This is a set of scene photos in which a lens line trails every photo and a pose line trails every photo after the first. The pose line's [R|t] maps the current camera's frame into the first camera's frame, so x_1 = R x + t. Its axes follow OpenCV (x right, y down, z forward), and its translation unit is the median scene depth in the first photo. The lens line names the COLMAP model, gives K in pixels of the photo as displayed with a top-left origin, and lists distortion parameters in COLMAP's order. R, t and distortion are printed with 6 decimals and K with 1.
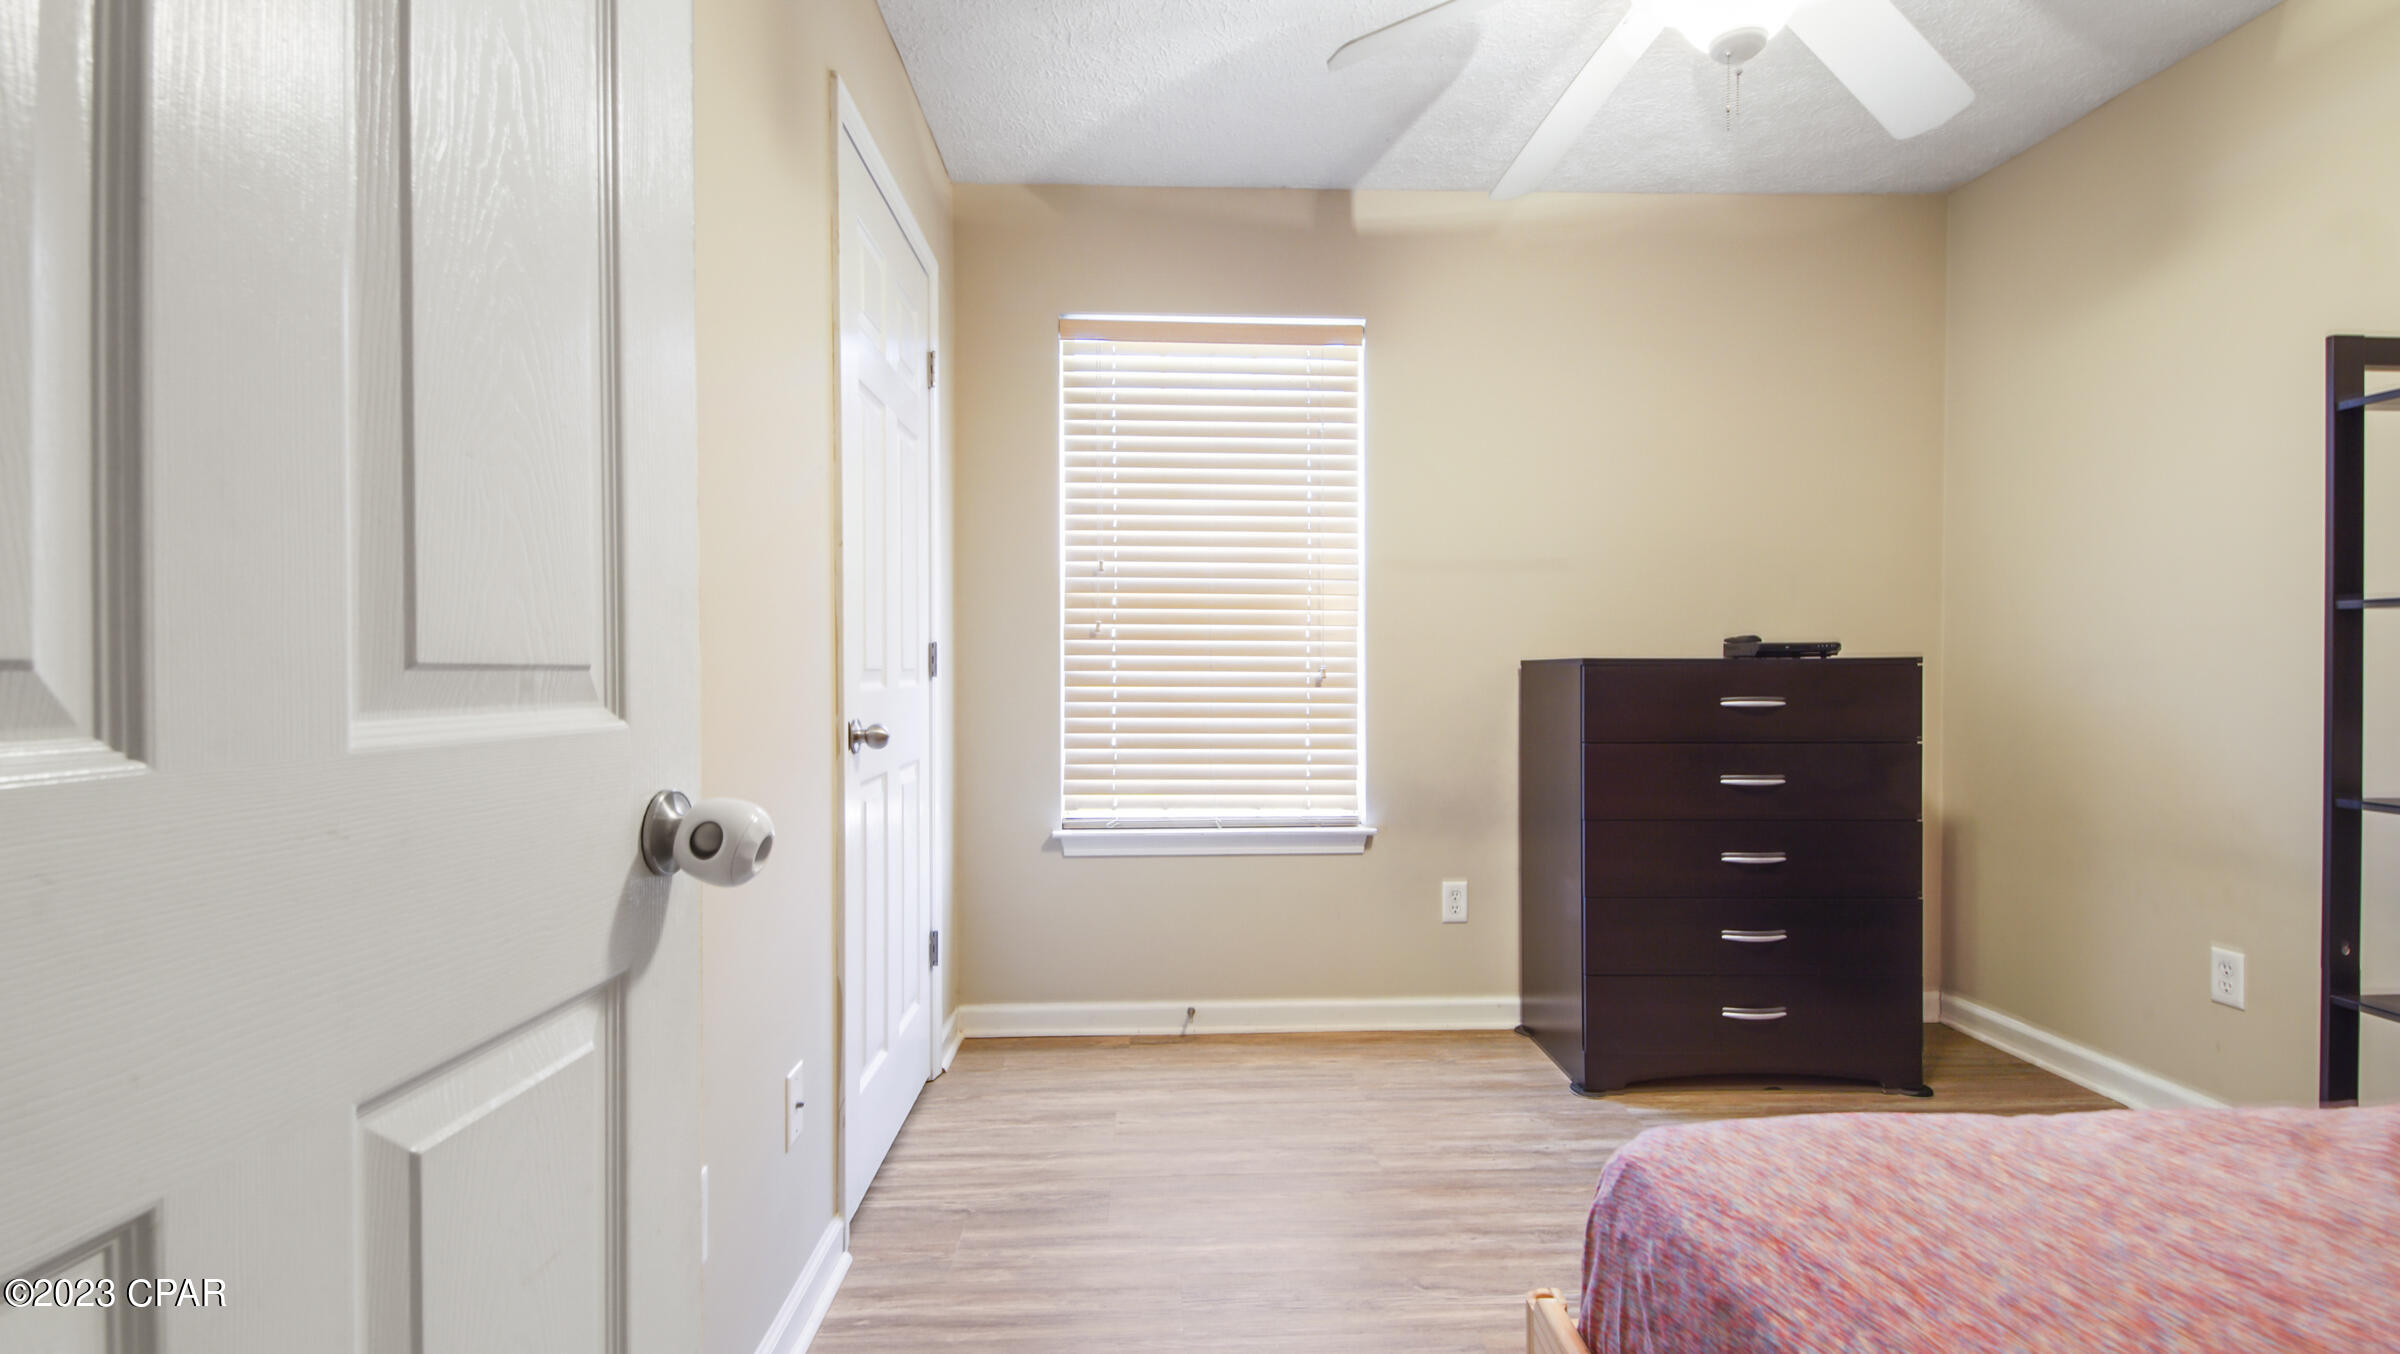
lens RADIAL K [[1060.0, 0, 1206.1], [0, 1060.0, 671.5], [0, 0, 1]] dist [0.003013, 0.000066]
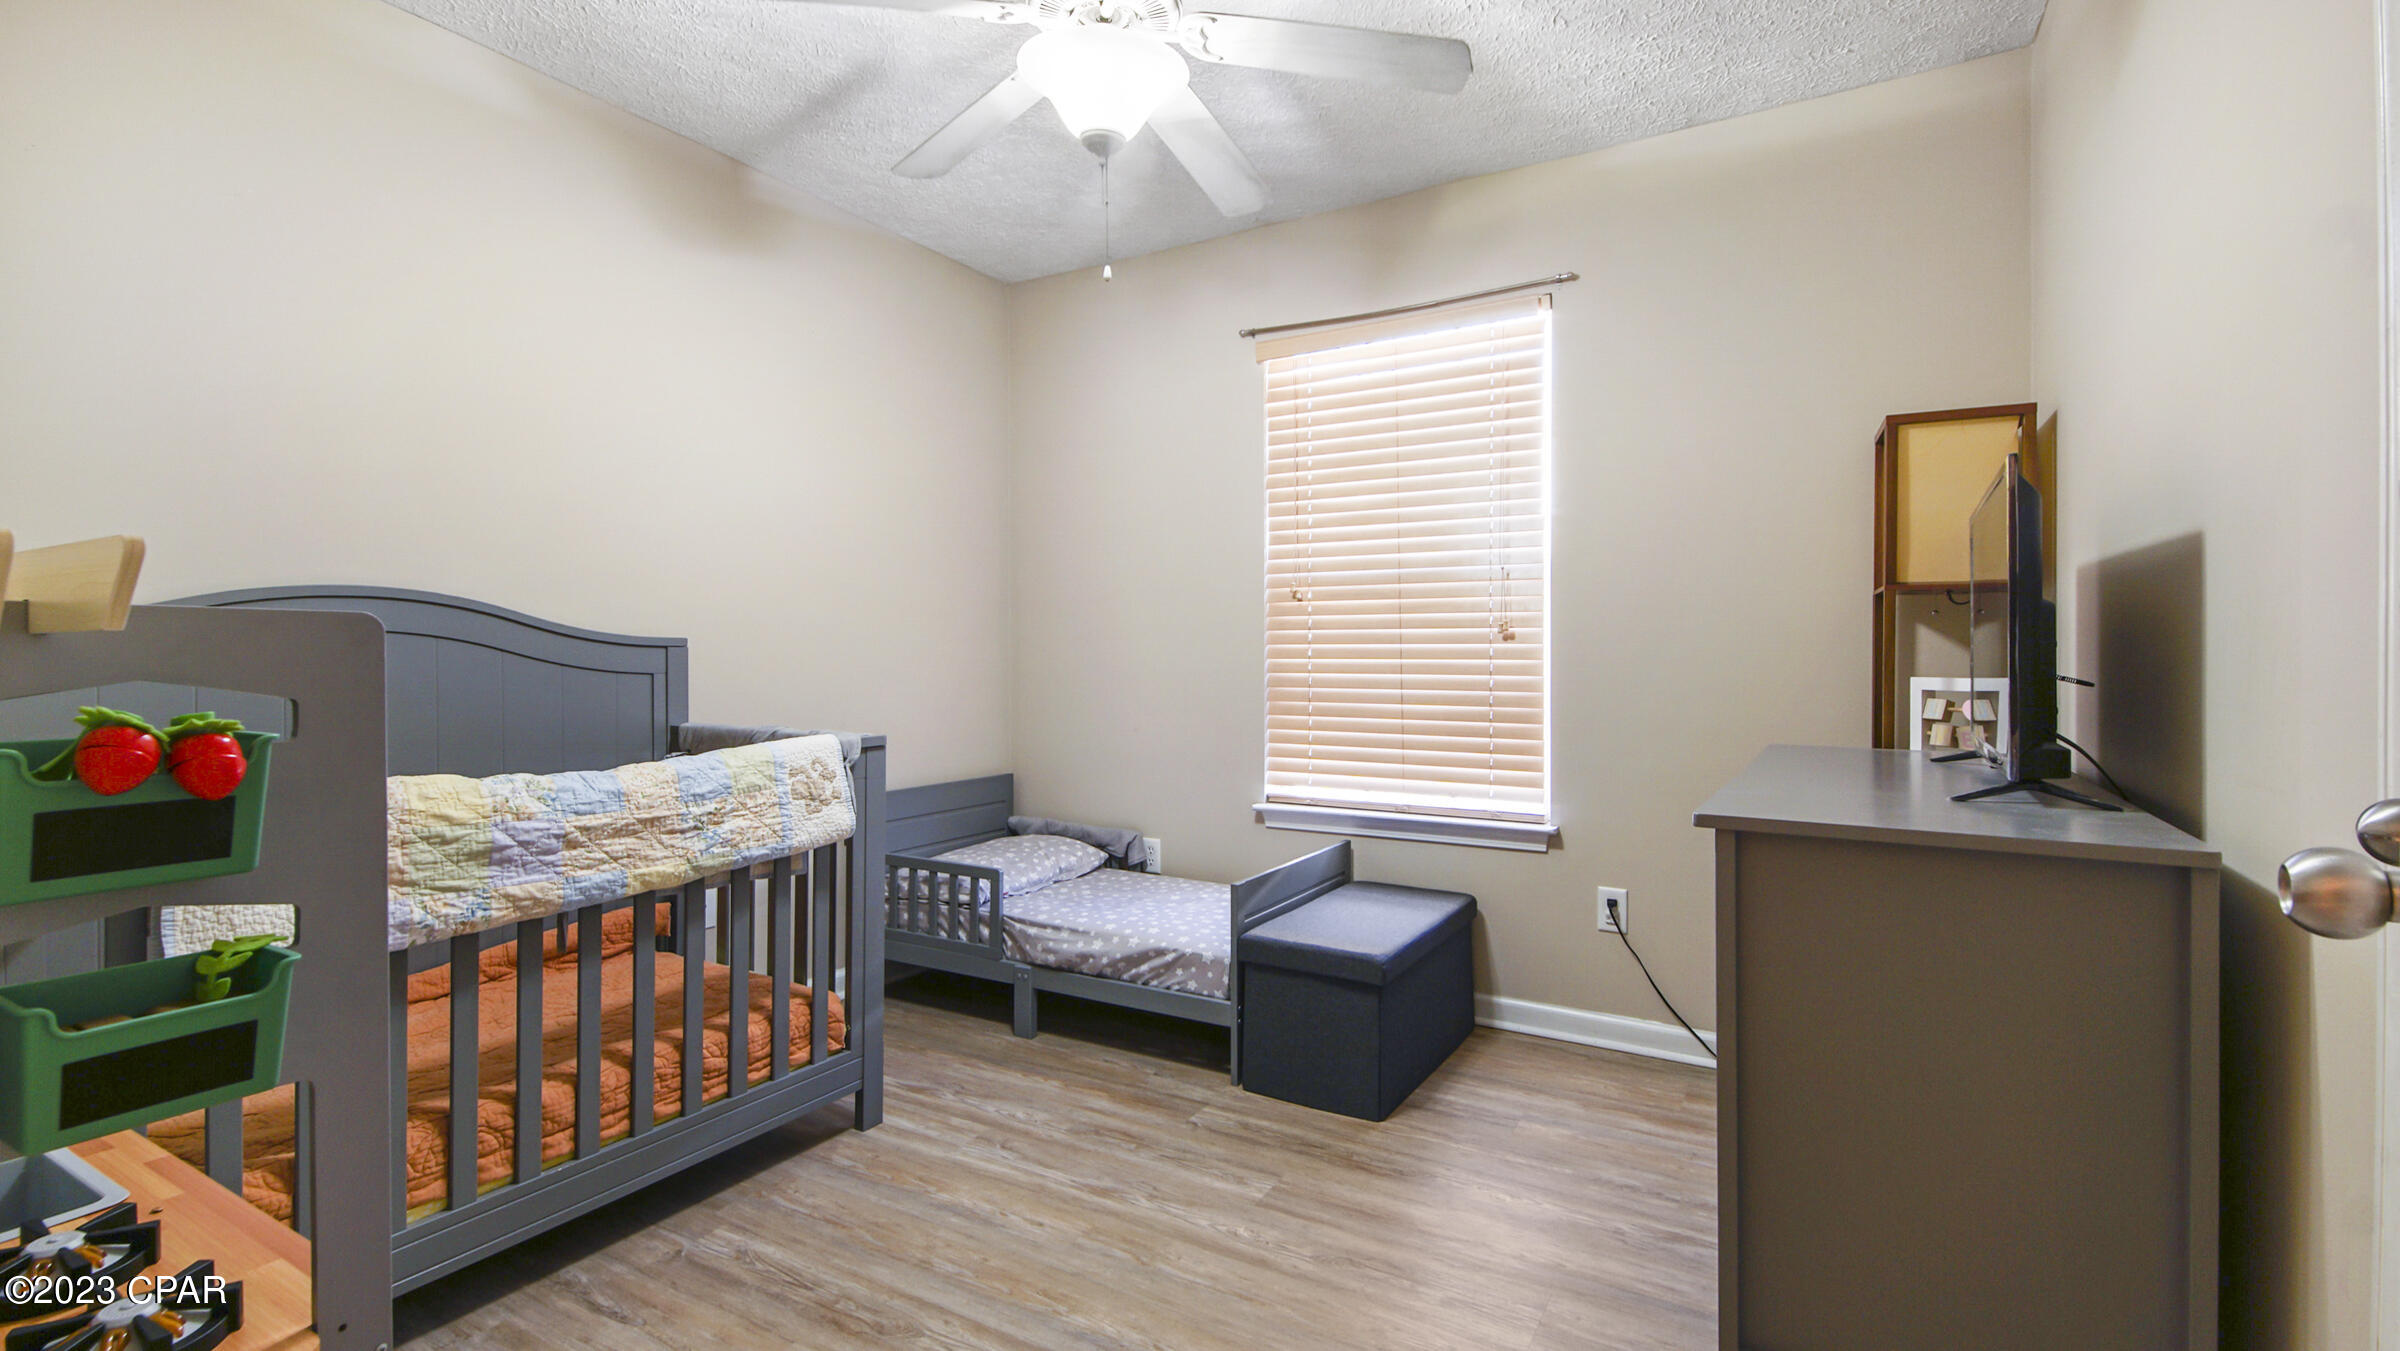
lens RADIAL K [[1060.0, 0, 1203.2], [0, 1060.0, 666.9], [0, 0, 1]] dist [0.003013, 0.000066]
pose [[0.829261, 0.003394, -0.558852, 0.424735], [-0.001950, 0.999993, 0.003181, 0.003453], [0.558858, -0.001548, 0.829262, 0.043163]]
